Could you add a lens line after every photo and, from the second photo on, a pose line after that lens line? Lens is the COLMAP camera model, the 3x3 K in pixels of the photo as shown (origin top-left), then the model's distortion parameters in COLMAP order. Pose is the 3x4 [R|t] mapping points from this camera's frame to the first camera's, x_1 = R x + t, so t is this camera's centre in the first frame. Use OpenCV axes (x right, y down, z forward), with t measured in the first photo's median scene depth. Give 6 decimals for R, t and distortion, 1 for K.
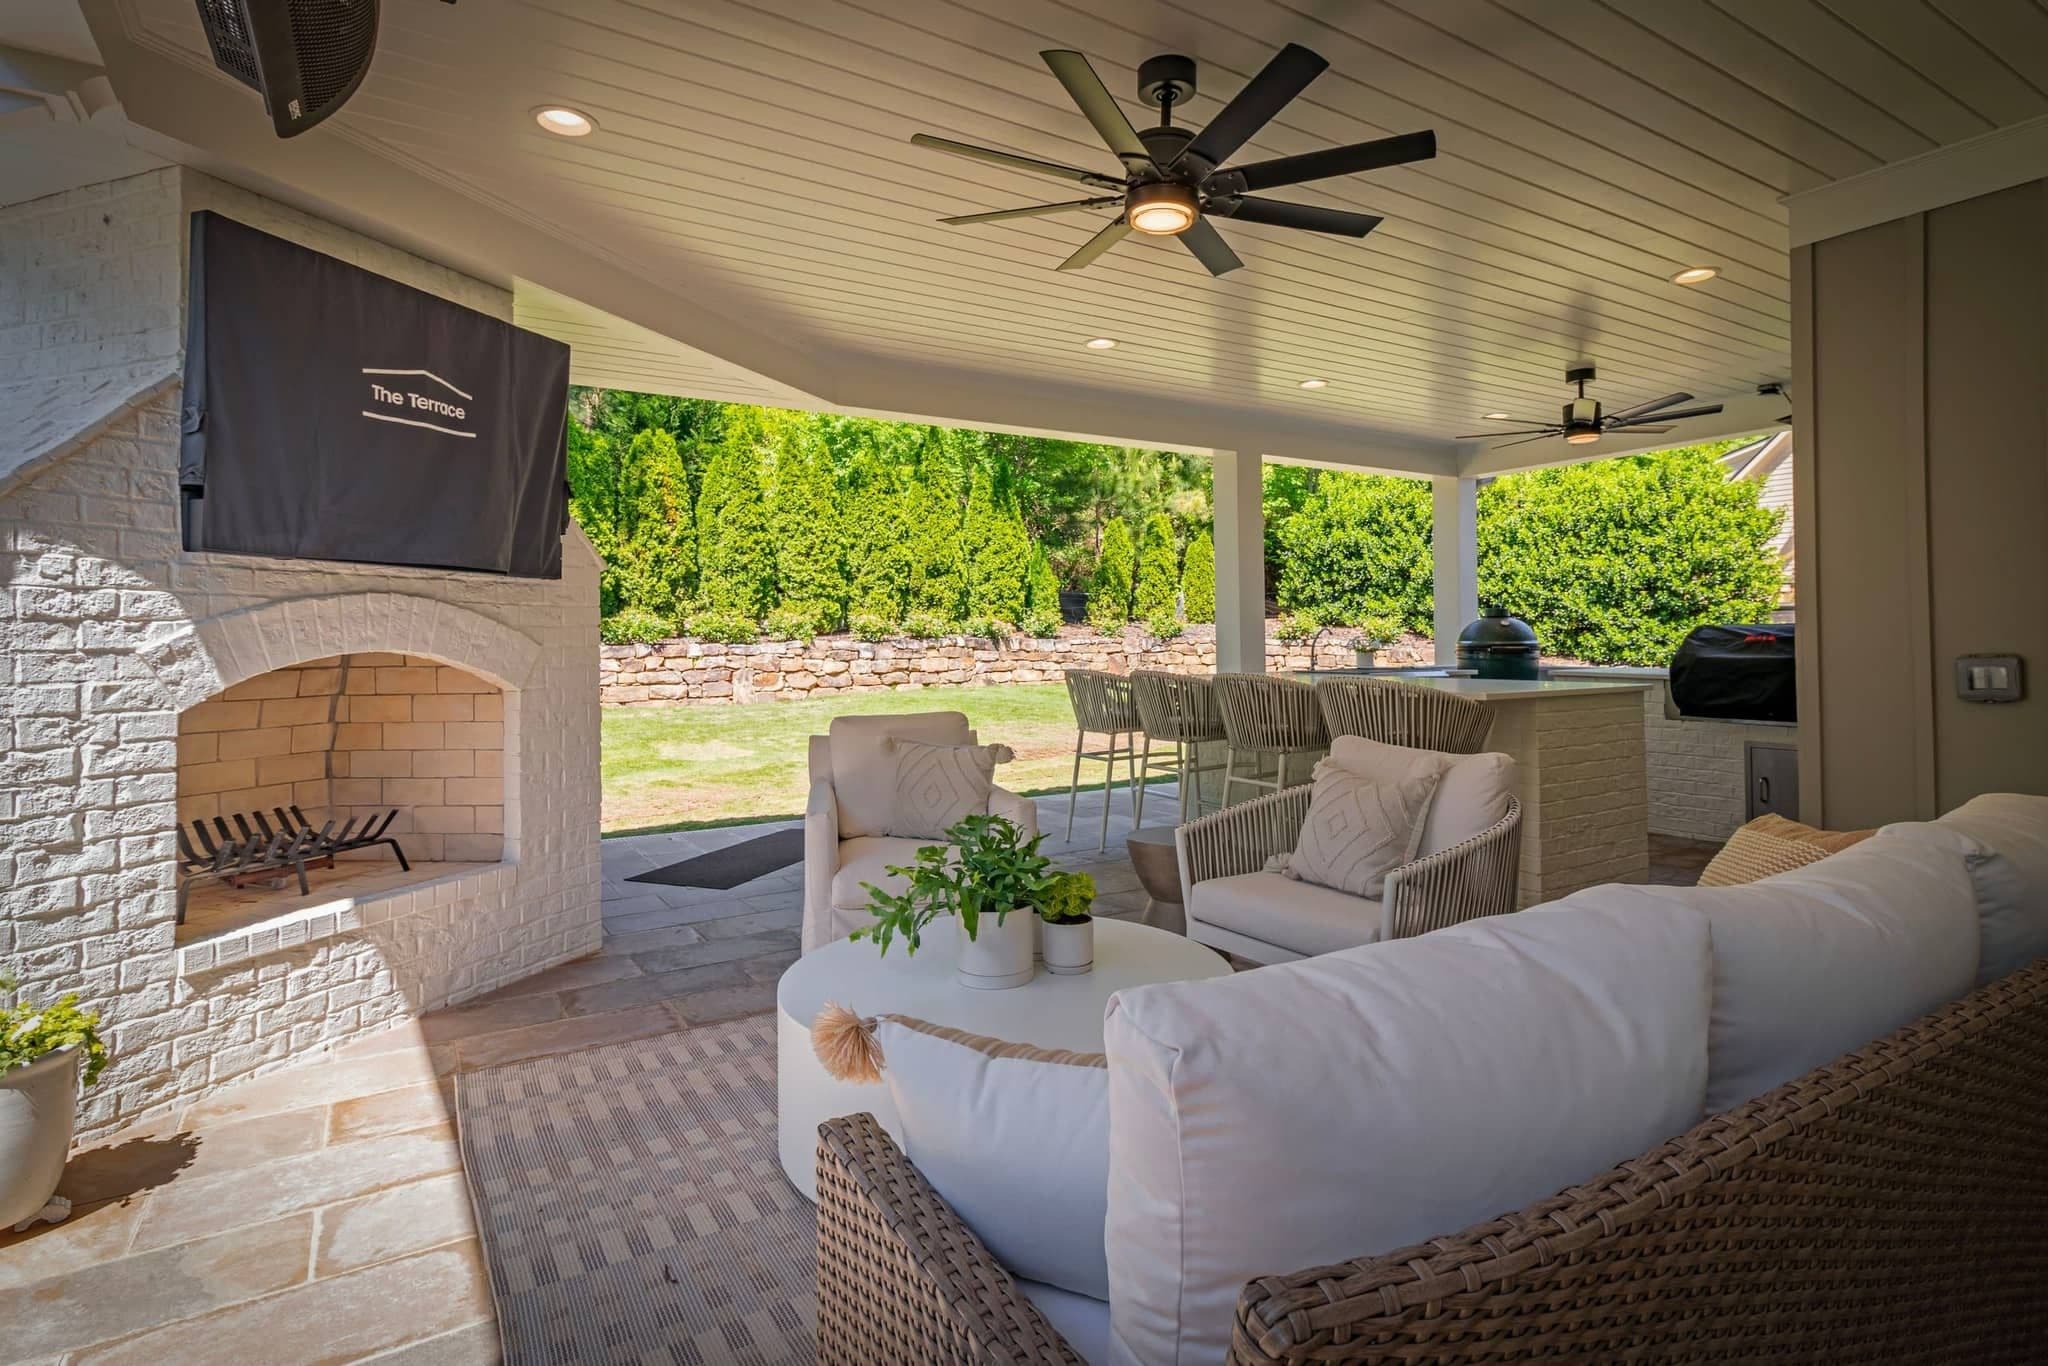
lens RADIAL K [[952.2, 0, 980.4], [0, 952.2, 633.3], [0, 0, 1]] dist [-0.001928, -0.000521]
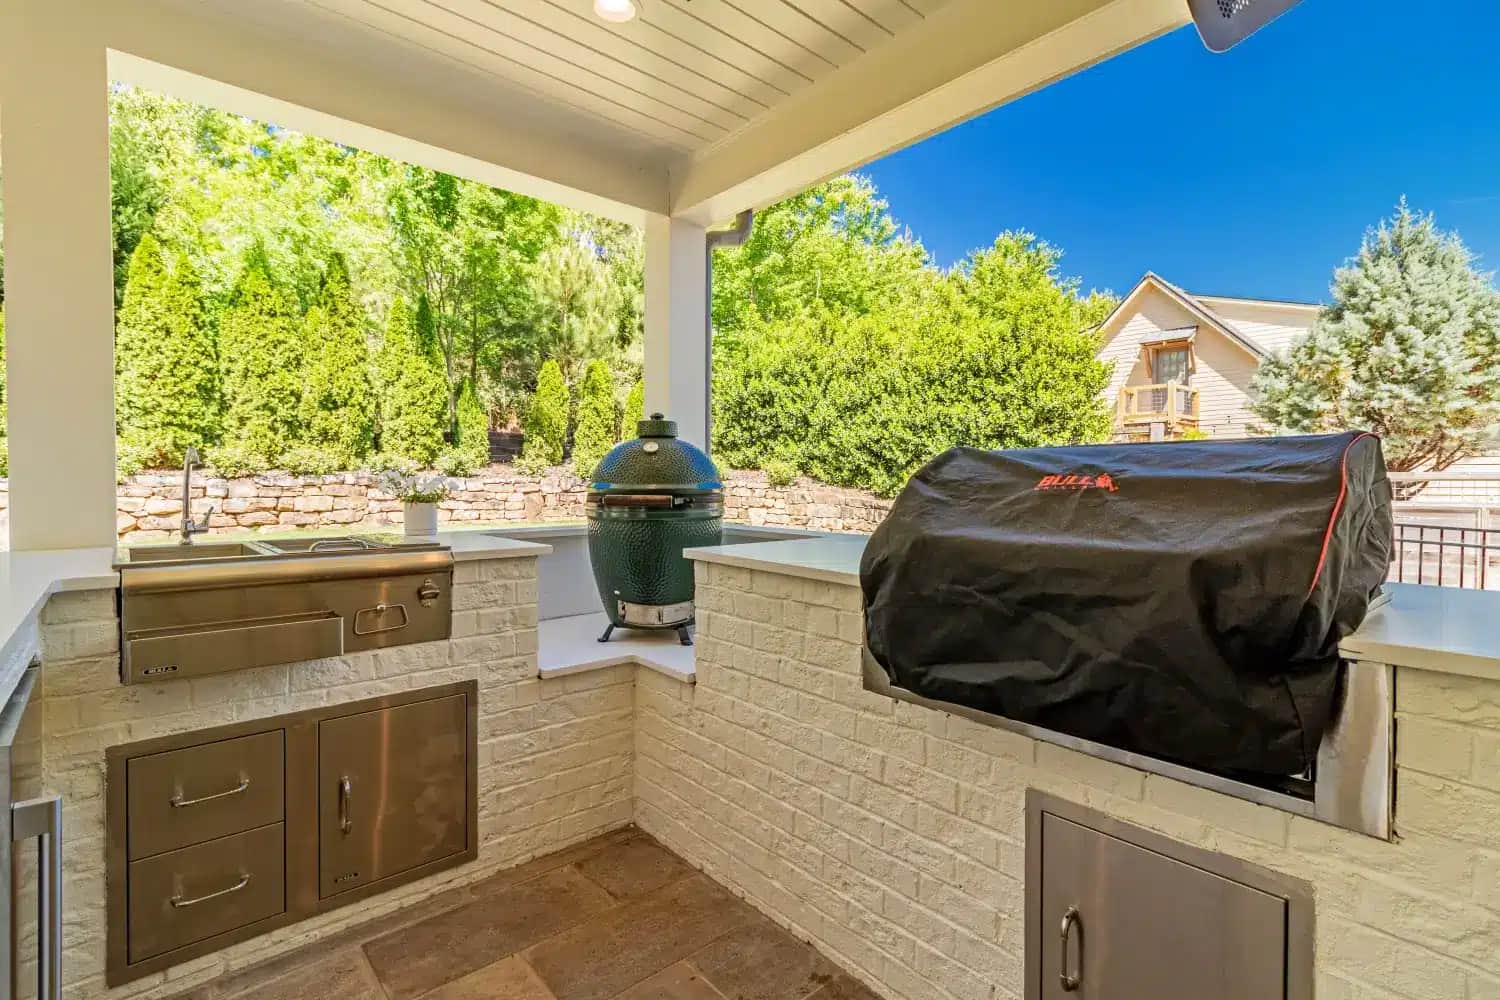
lens RADIAL K [[697.4, 0, 751.2], [0, 697.4, 495.1], [0, 0, 1]] dist [-0.001928, -0.000521]
pose [[0.973490, 0.007835, 0.228595, 0.213344], [-0.014080, 0.999570, 0.025704, 0.001588], [-0.228296, -0.028241, 0.973182, 0.256897]]
